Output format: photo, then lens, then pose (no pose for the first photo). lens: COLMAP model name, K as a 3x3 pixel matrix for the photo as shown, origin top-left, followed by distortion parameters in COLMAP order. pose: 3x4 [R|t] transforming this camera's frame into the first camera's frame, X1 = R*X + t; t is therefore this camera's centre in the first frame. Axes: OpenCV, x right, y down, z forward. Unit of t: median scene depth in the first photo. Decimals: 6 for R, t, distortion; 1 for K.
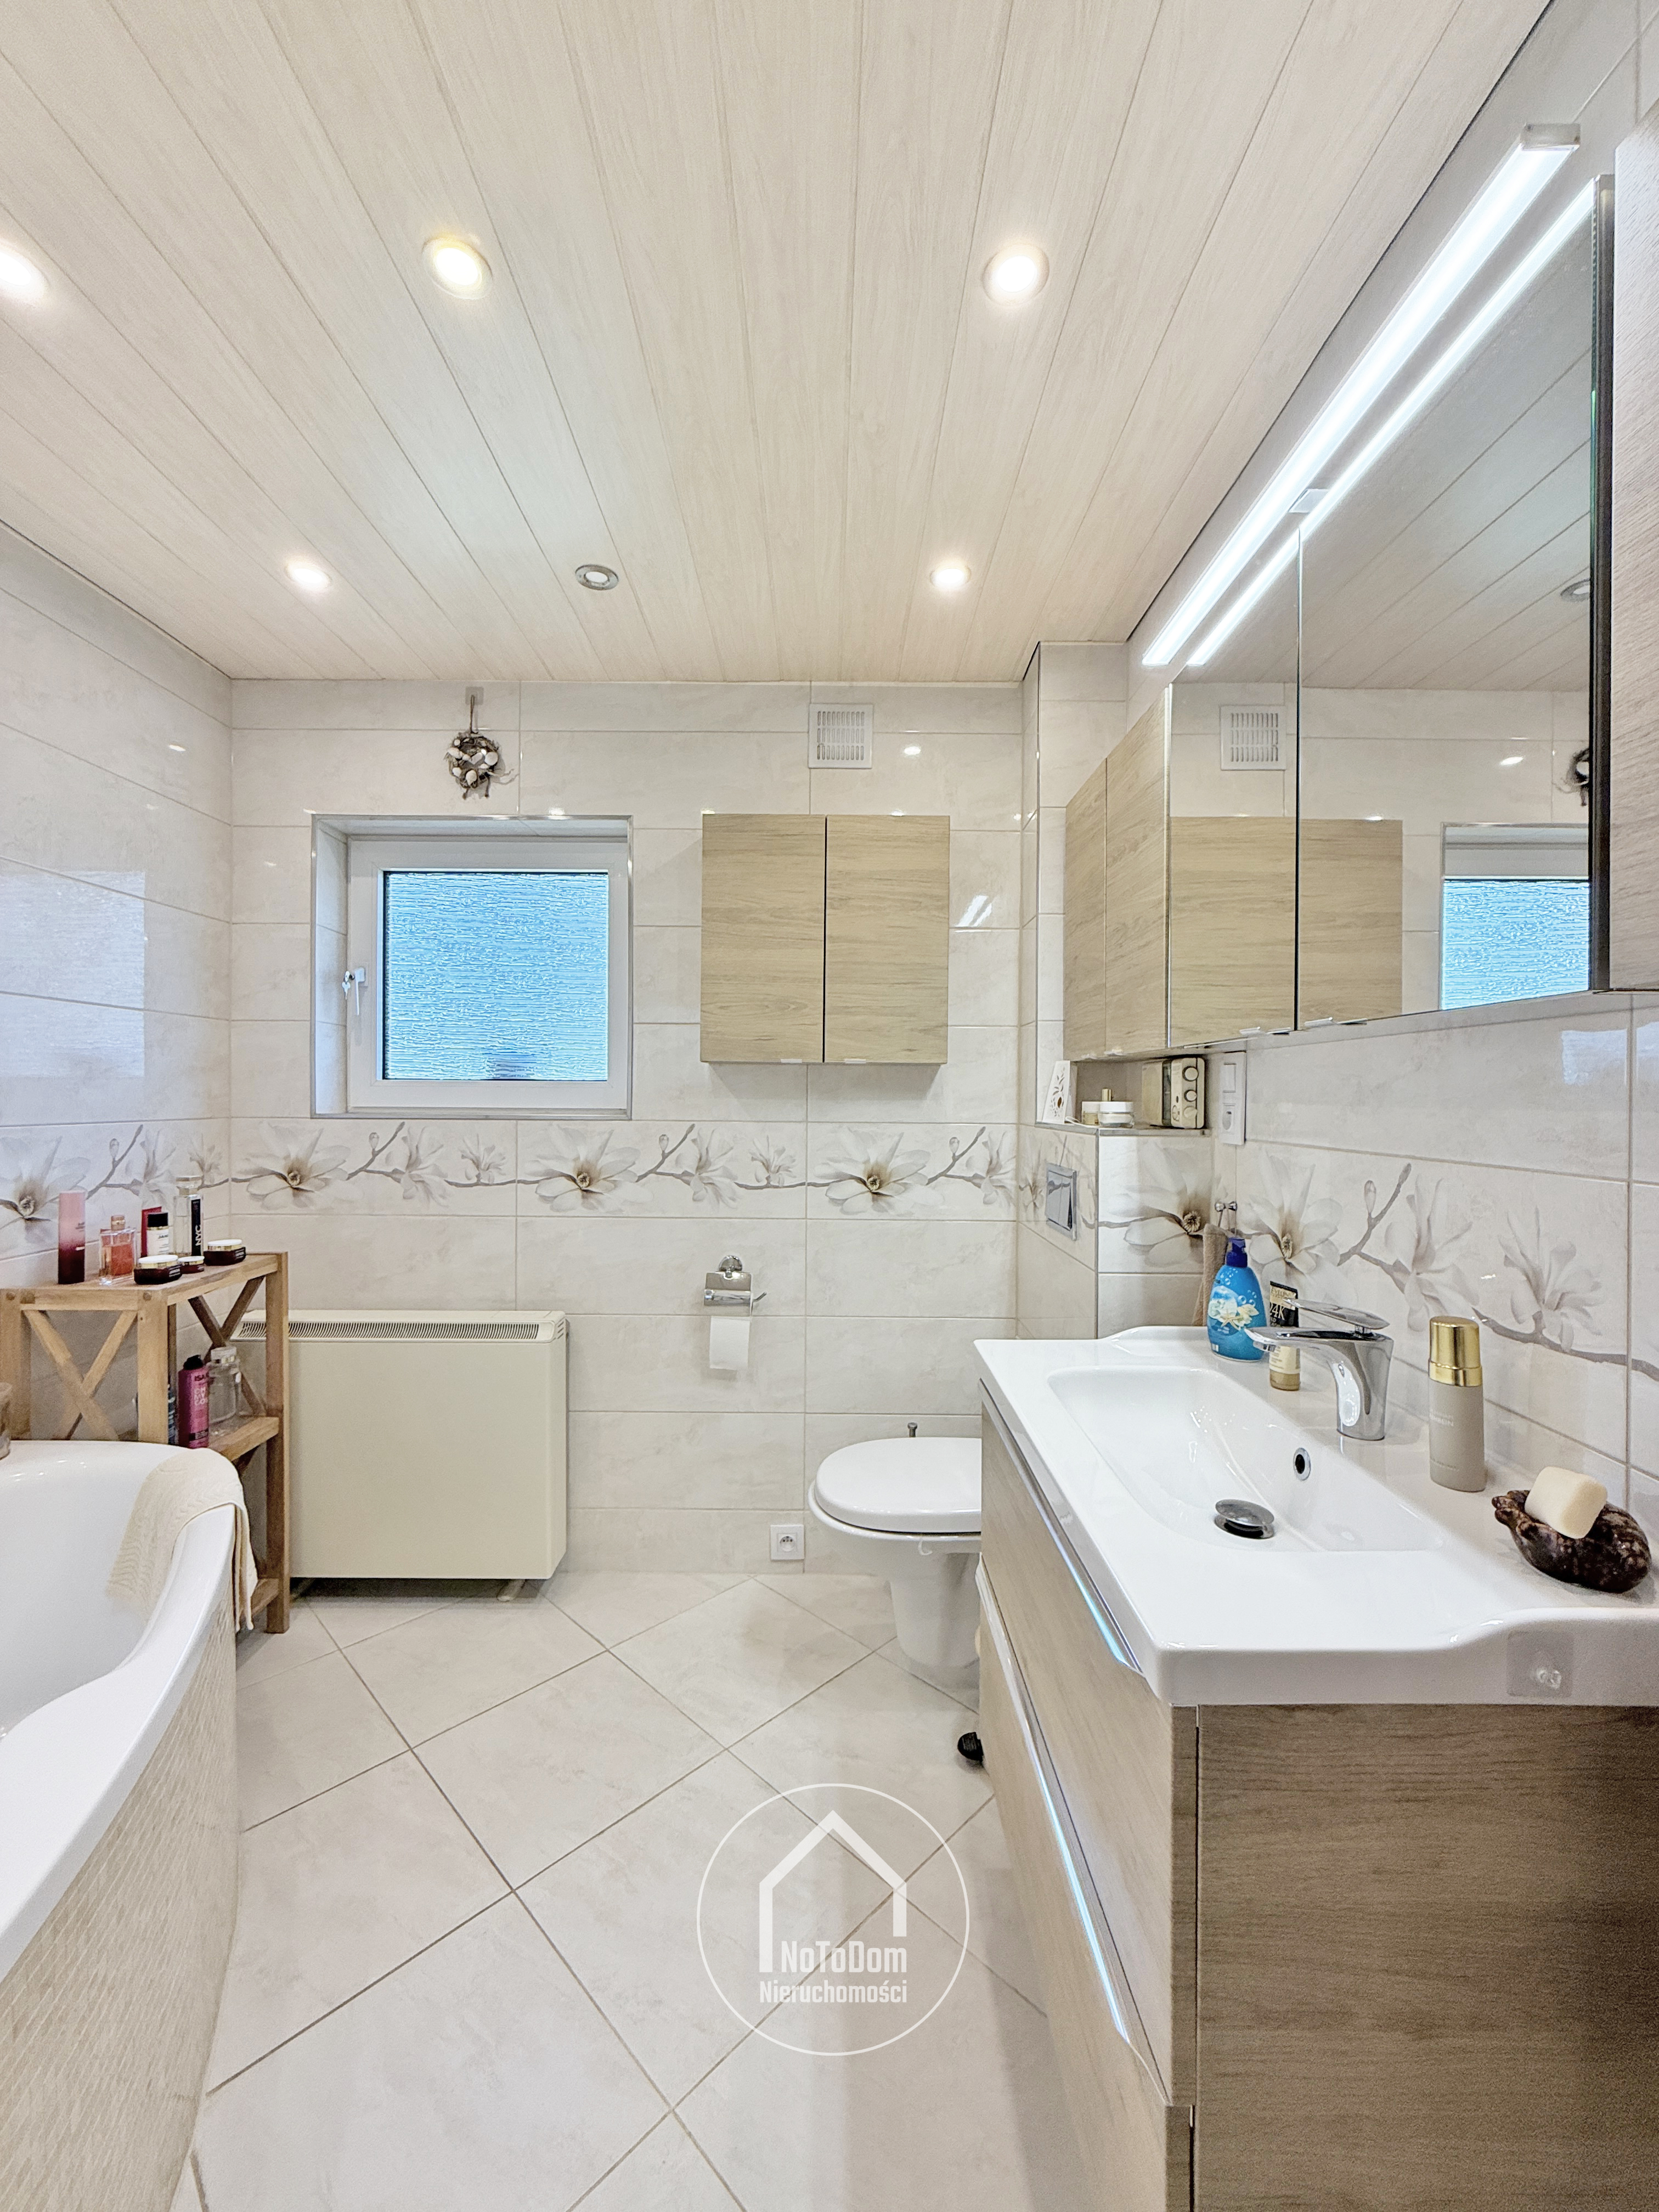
lens RADIAL K [[881.9, 0, 835.0], [0, 881.9, 1096.3], [0, 0, 1]] dist [0.000506, -0.000222]
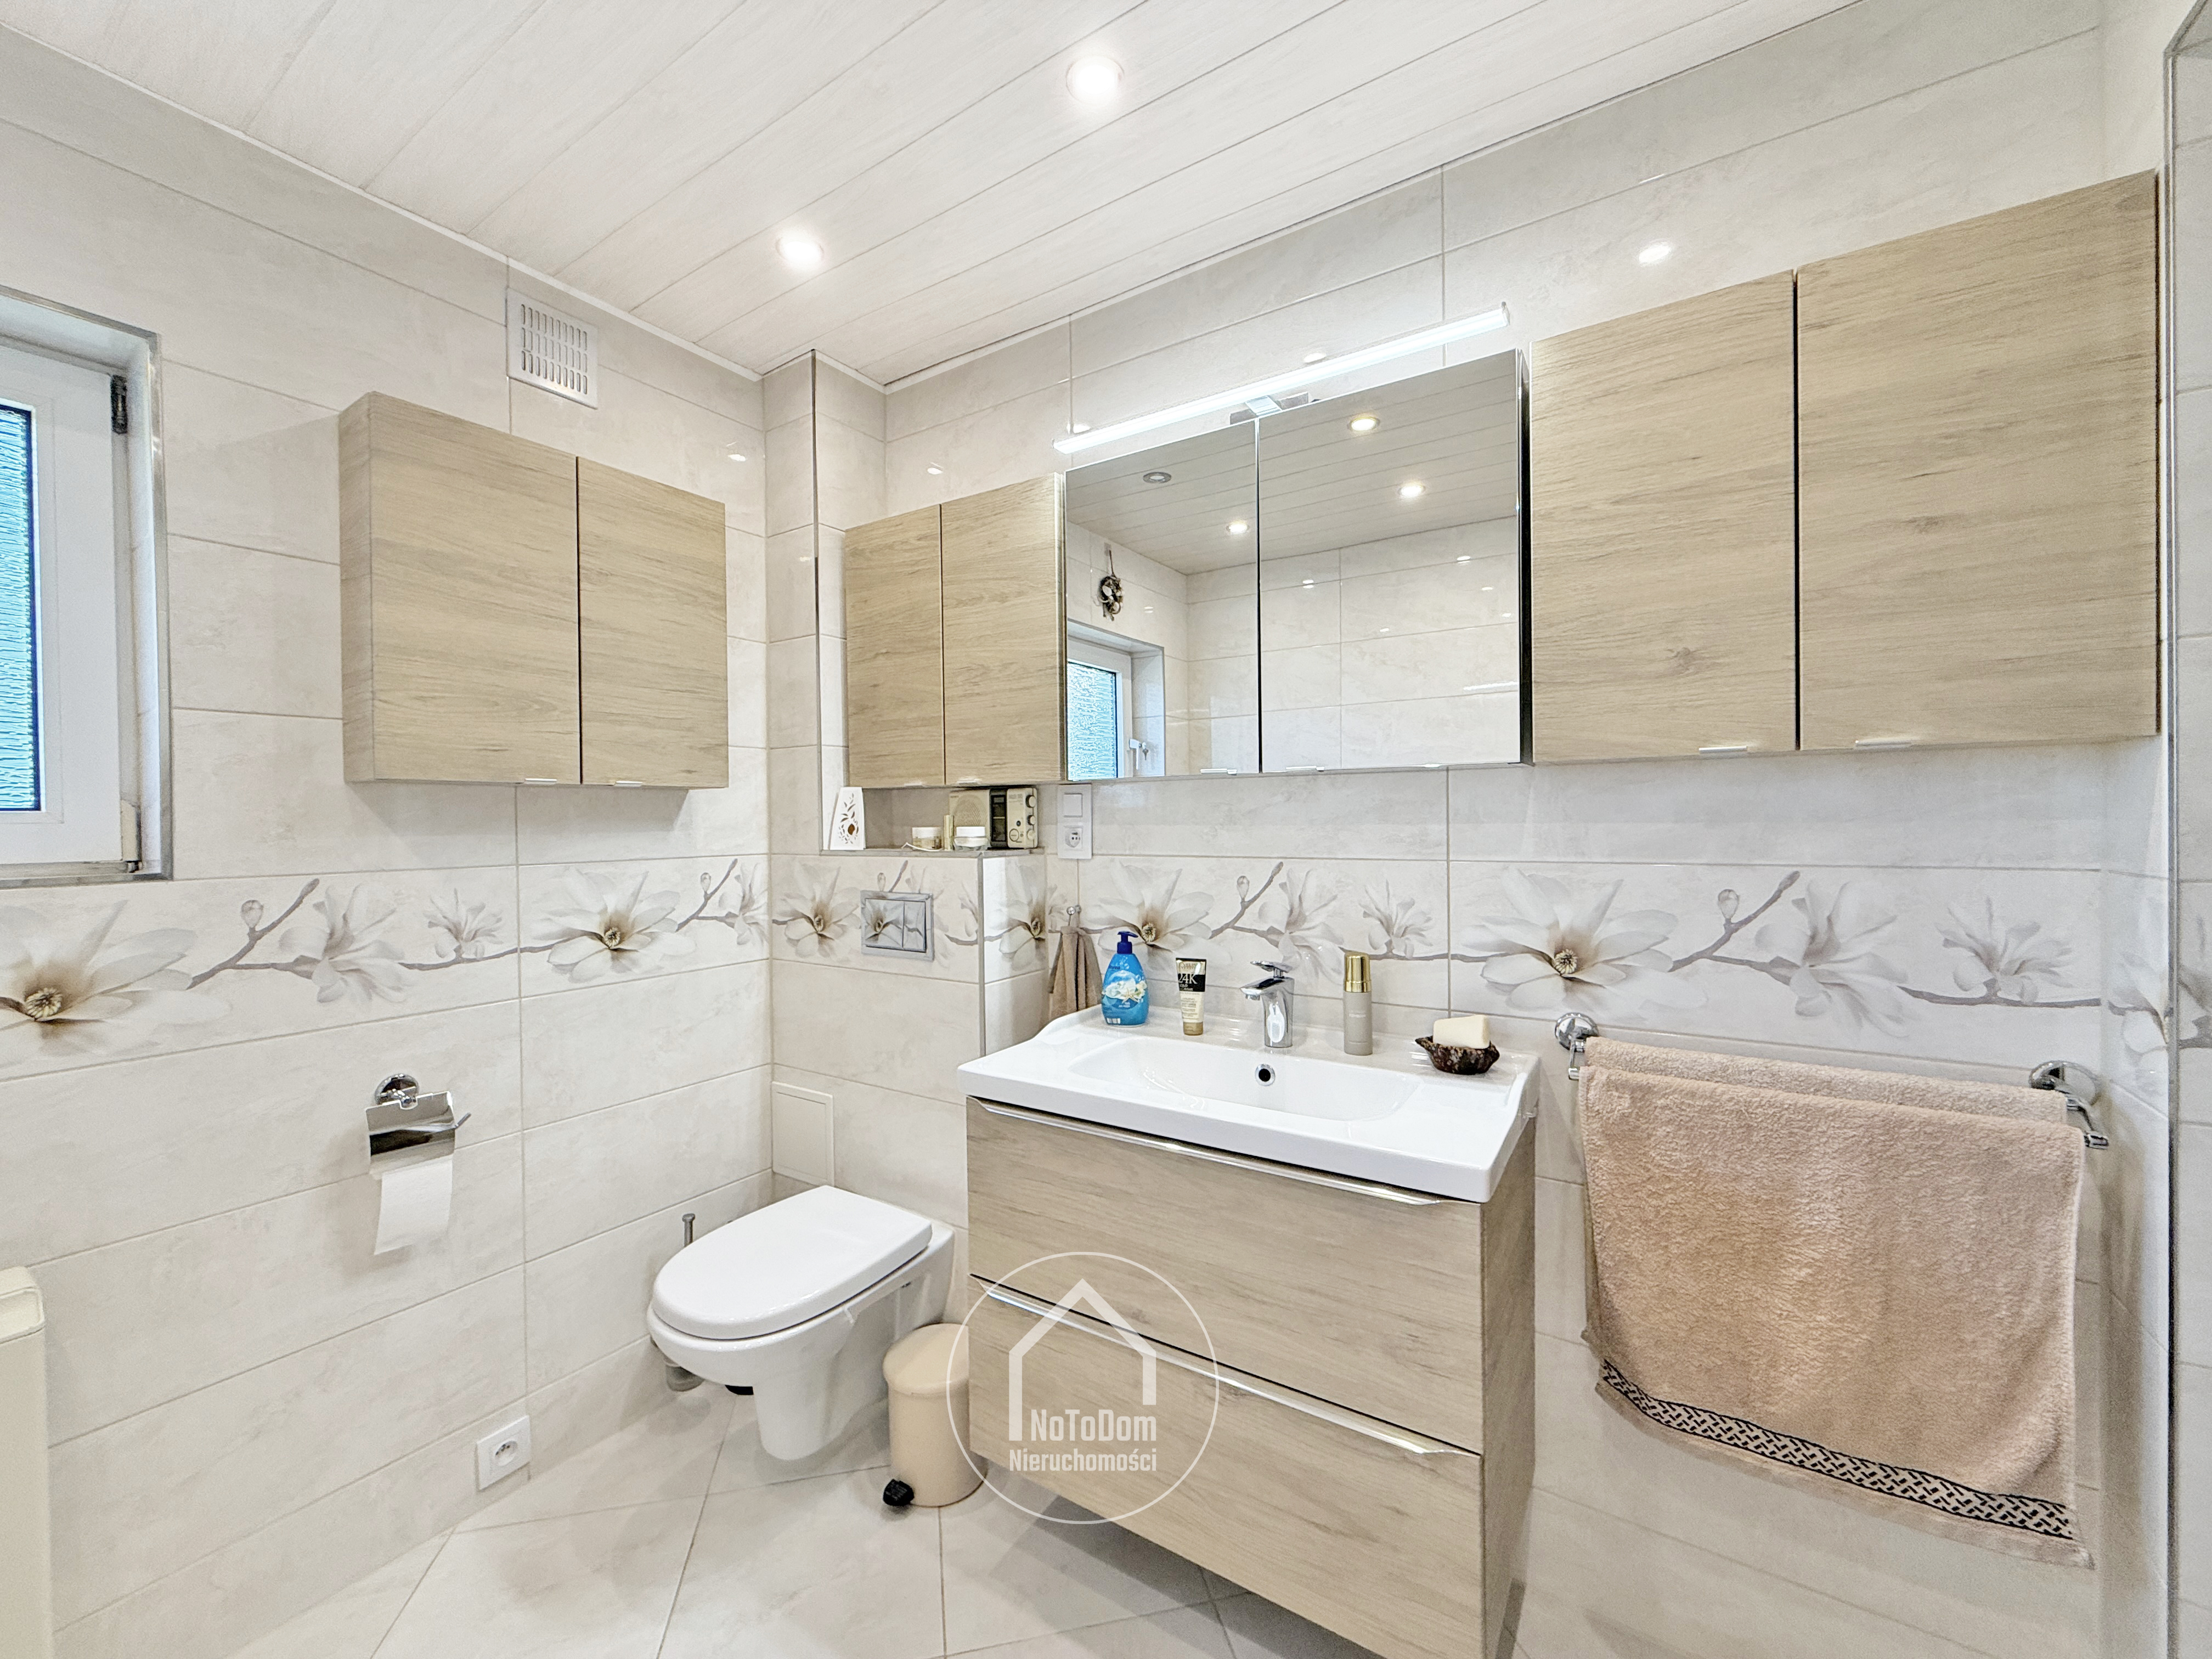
lens RADIAL K [[881.9, 0, 1098.1], [0, 881.9, 825.8], [0, 0, 1]] dist [0.000506, -0.000222]
pose [[0.553248, -0.021135, 0.832749, -0.398516], [0.015699, 0.999765, 0.014944, -0.007013], [-0.832869, 0.004806, 0.553450, 0.211258]]
